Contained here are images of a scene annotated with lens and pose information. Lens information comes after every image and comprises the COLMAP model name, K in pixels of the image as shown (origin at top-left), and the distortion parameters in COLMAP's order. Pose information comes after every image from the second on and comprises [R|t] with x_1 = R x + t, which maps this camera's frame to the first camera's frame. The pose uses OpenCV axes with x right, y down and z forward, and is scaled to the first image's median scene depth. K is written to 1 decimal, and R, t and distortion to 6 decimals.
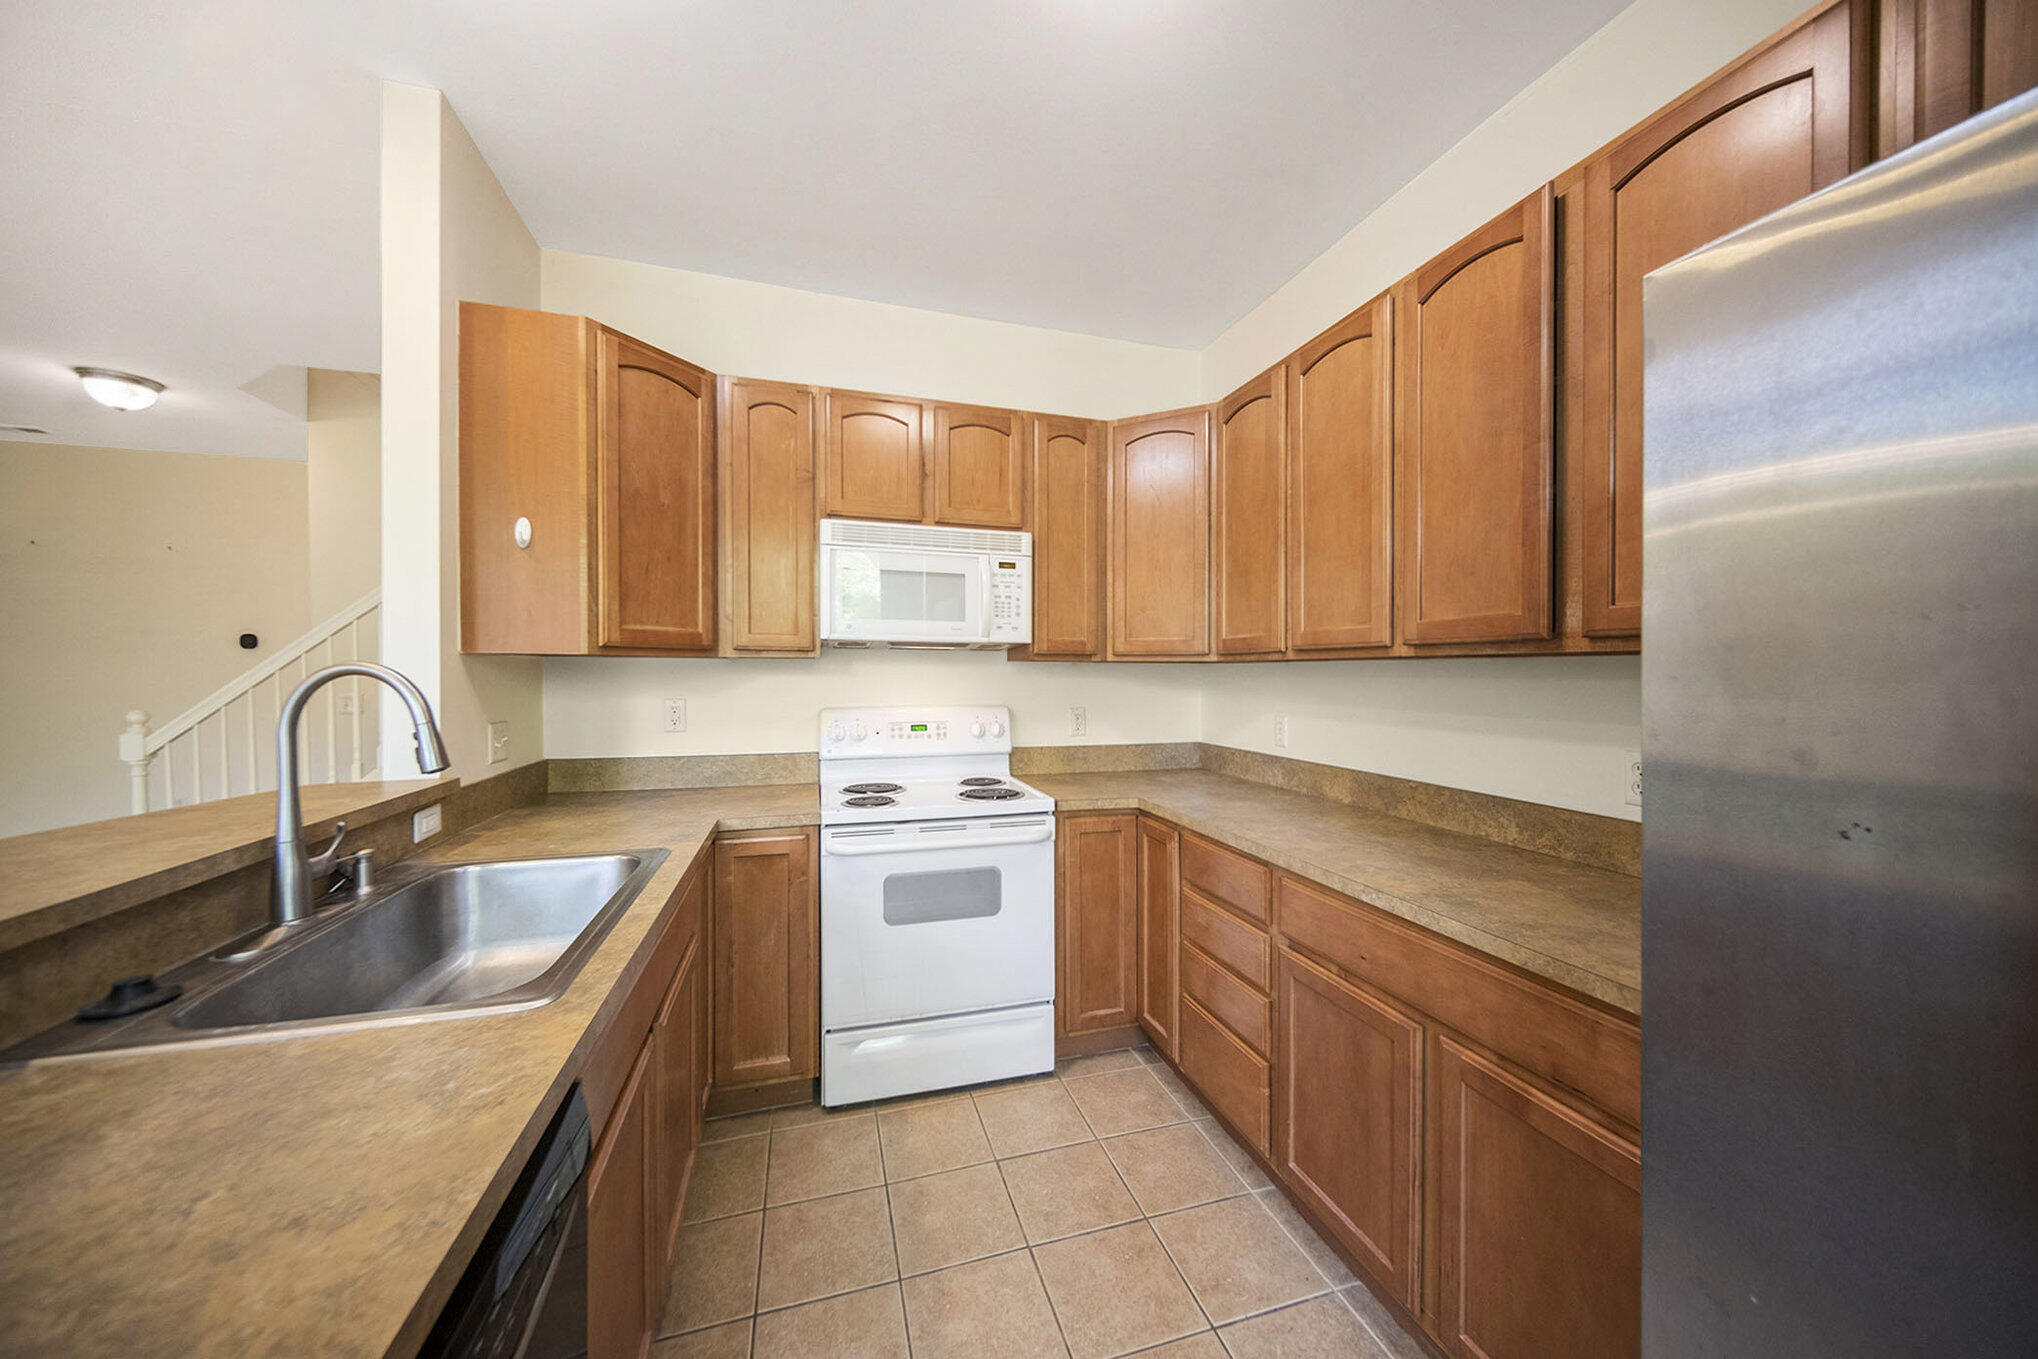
lens RADIAL K [[691.1, 0, 1009.0], [0, 691.1, 679.8], [0, 0, 1]] dist [-0.005625, -0.000149]
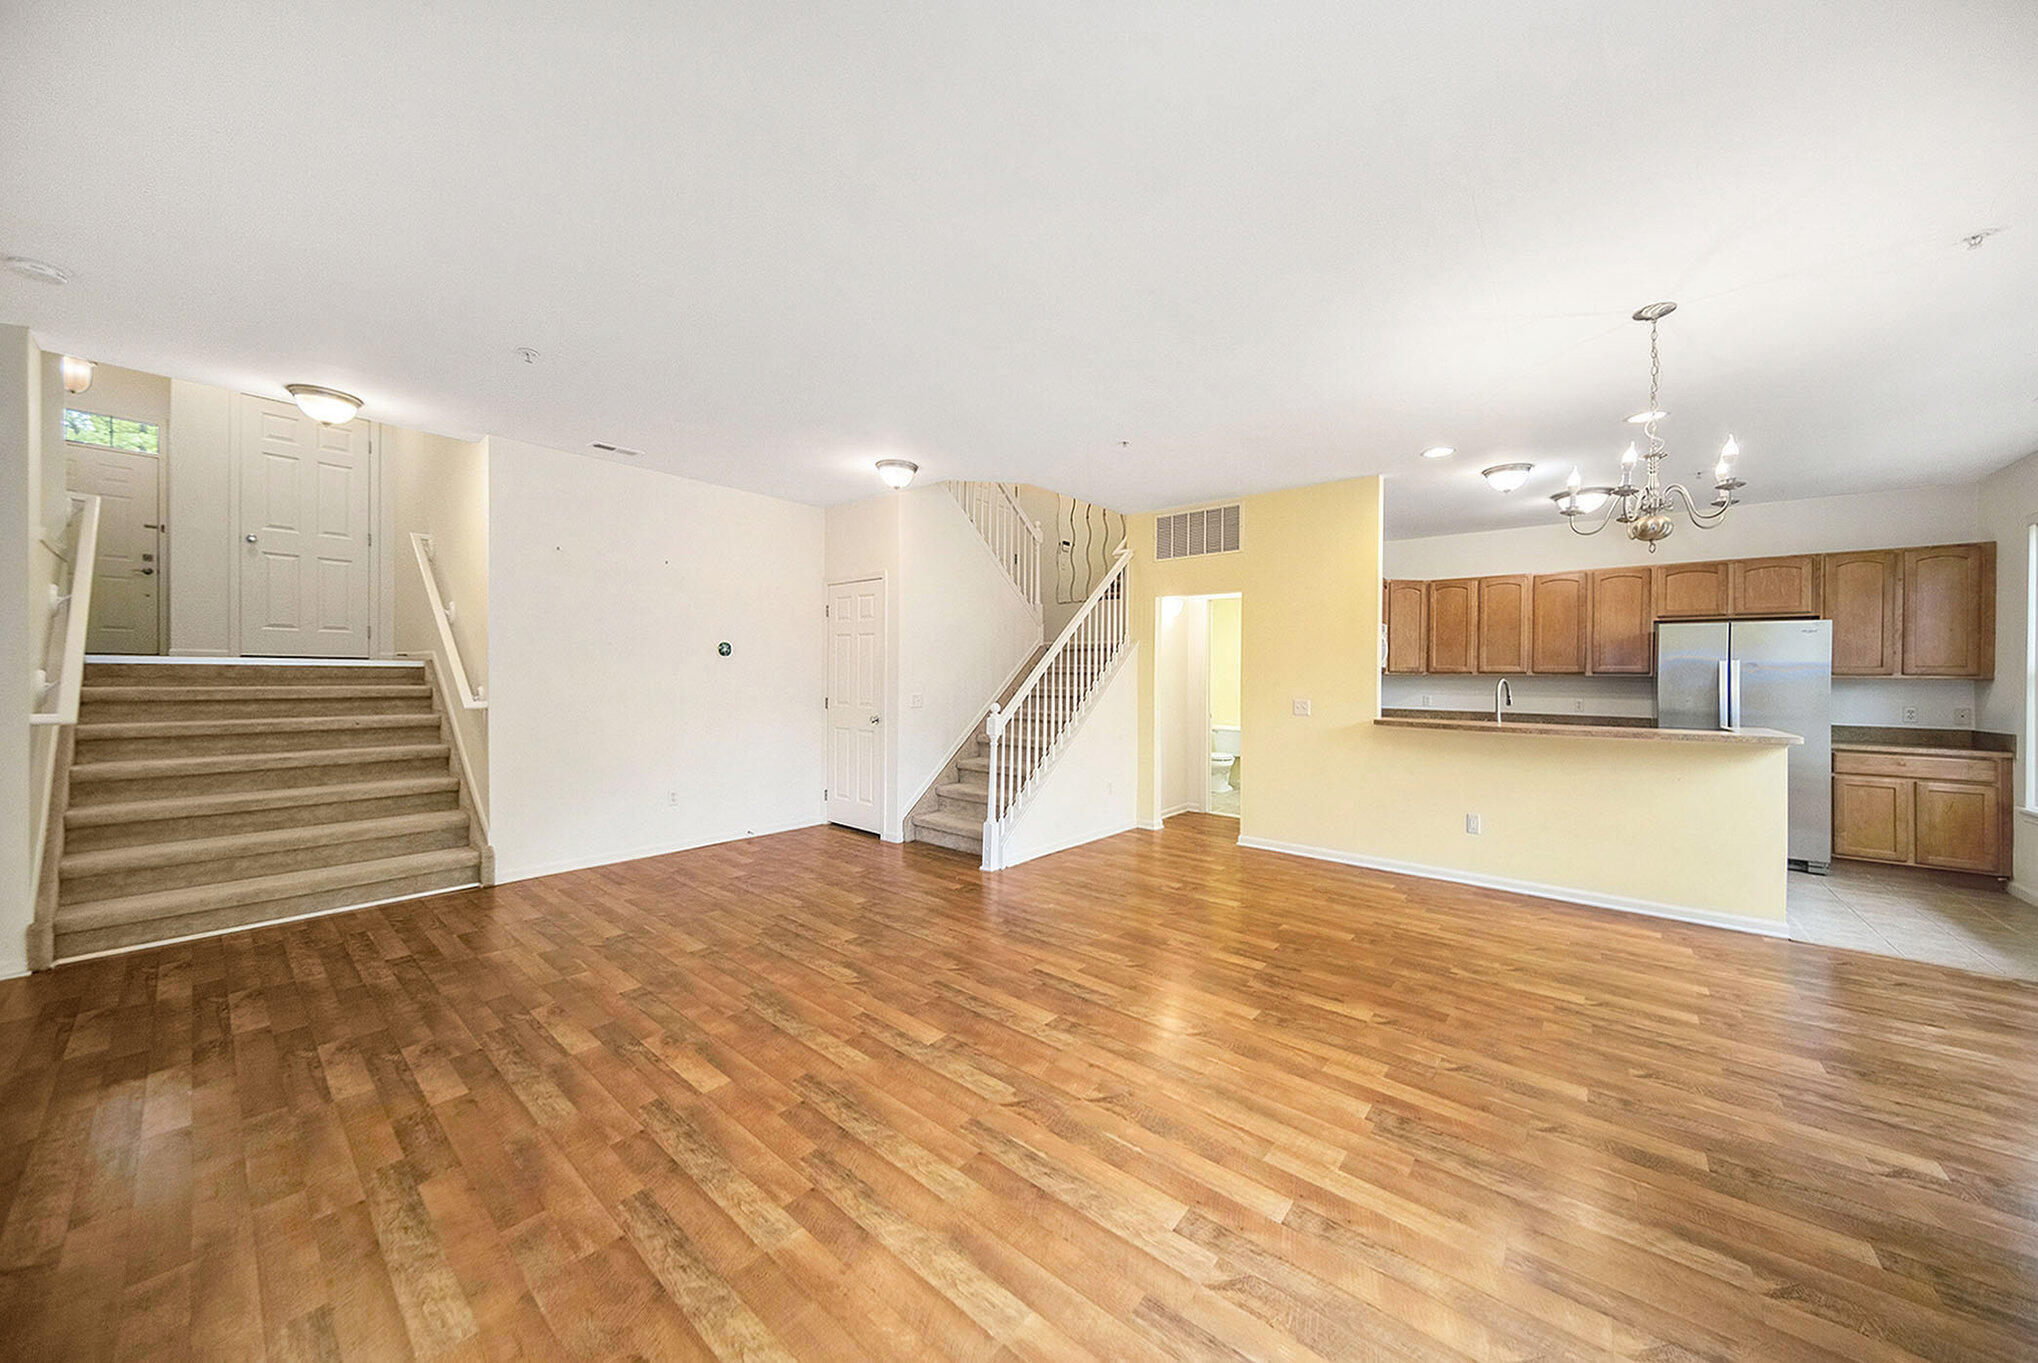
lens RADIAL K [[695.7, 0, 1020.3], [0, 695.7, 673.0], [0, 0, 1]] dist [0.000213, -0.001784]
pose [[0.831860, 0.004700, 0.554966, -2.552452], [0.001846, 0.999935, -0.011236, -0.006479], [-0.554983, 0.010372, 0.831797, -0.403408]]
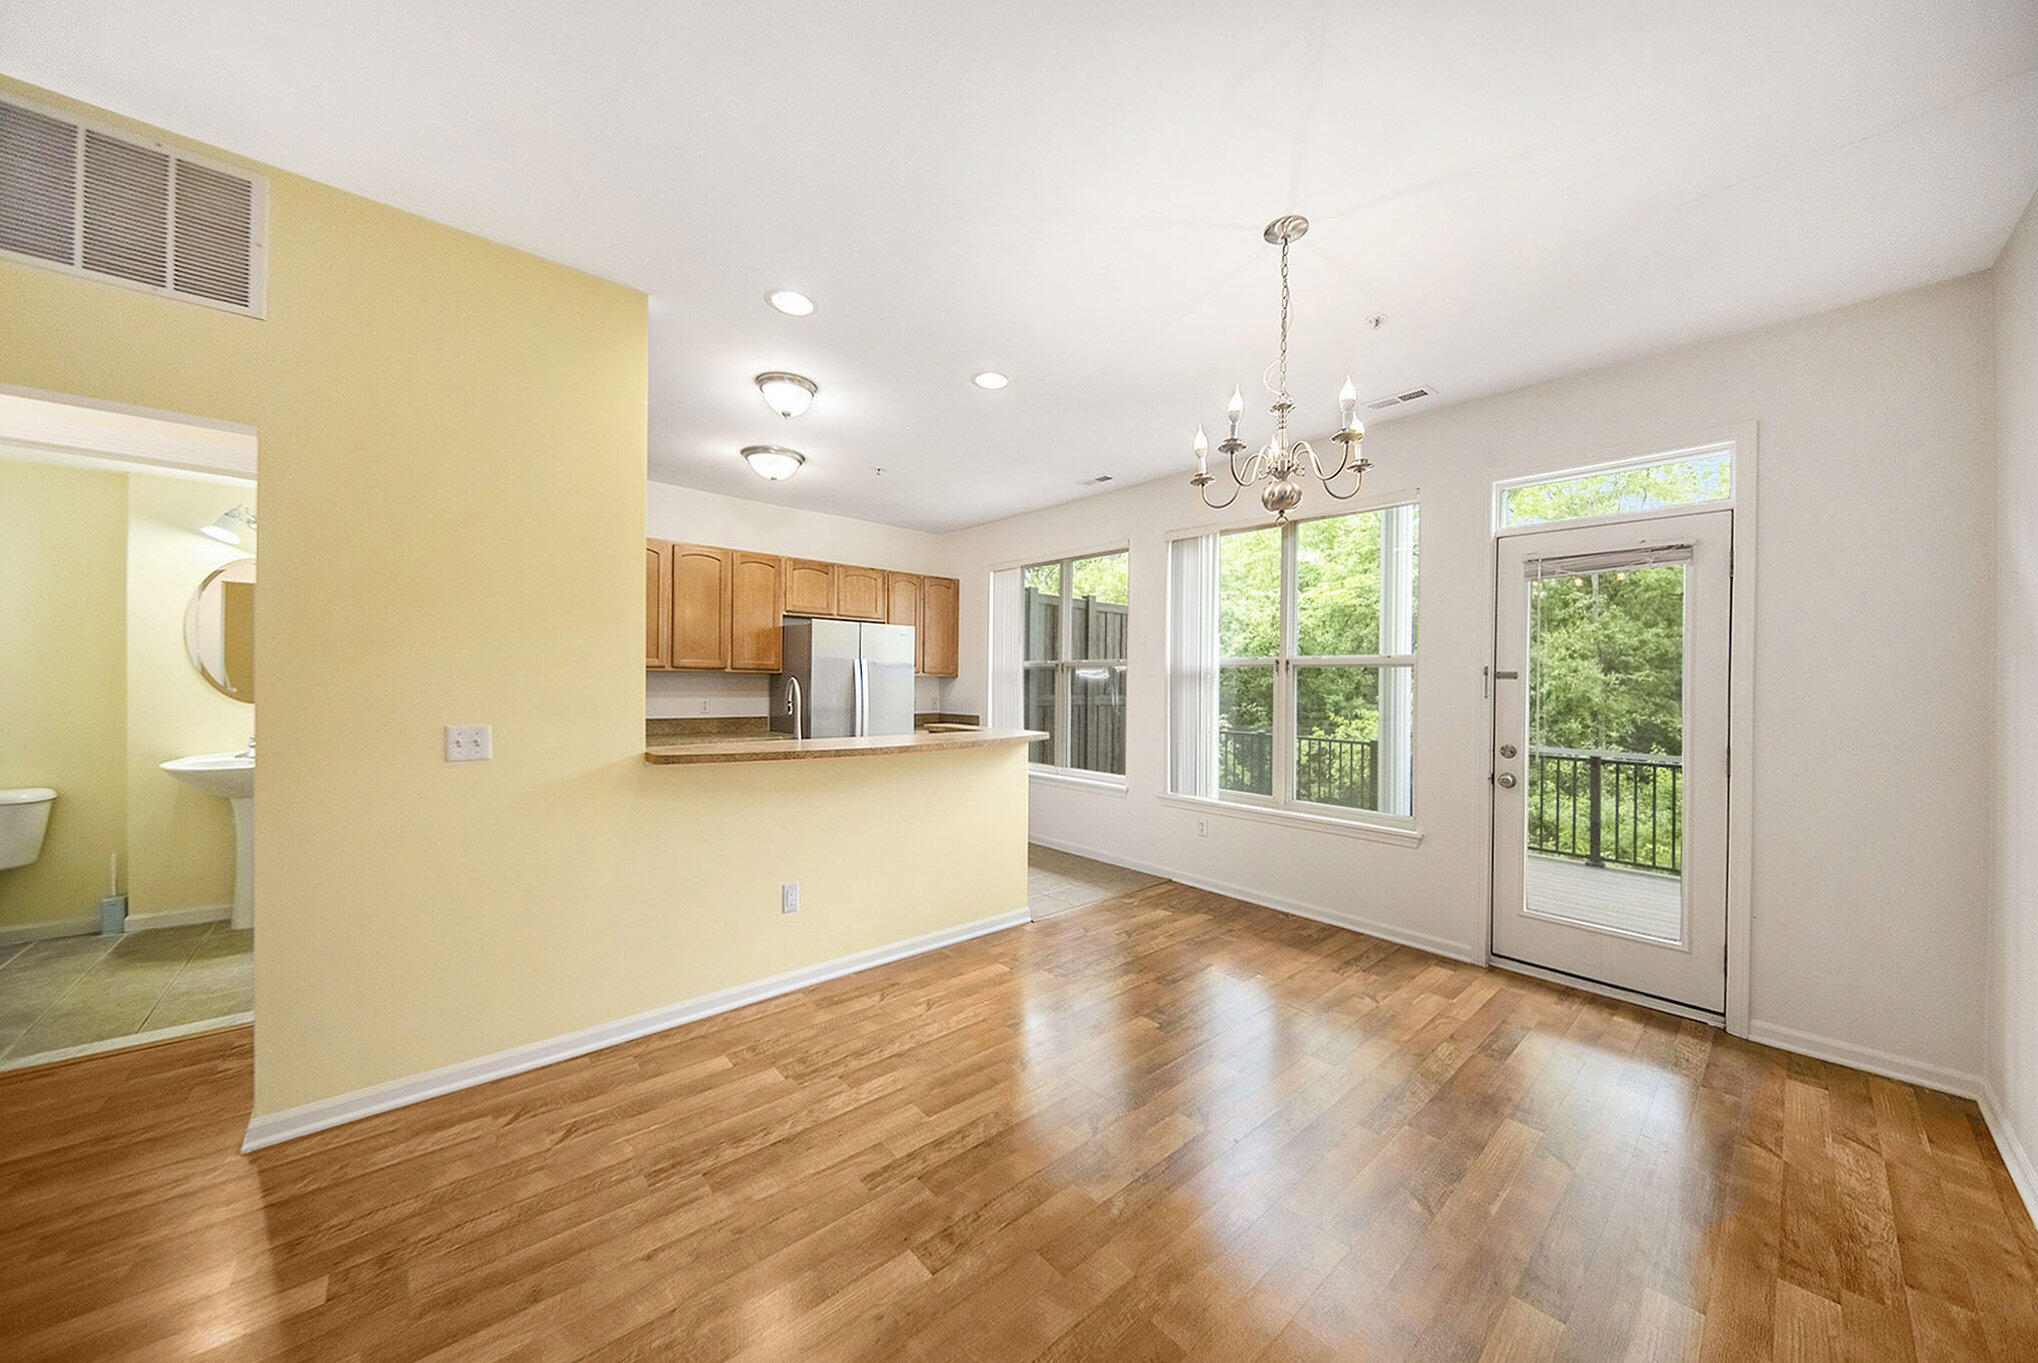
lens RADIAL K [[691.1, 0, 1009.0], [0, 691.1, 681.8], [0, 0, 1]] dist [-0.005625, -0.000149]
pose [[-0.411882, -0.010797, 0.911173, -1.784292], [-0.002035, 0.999938, 0.010929, -0.014902], [-0.911235, 0.002648, -0.411879, 0.601446]]
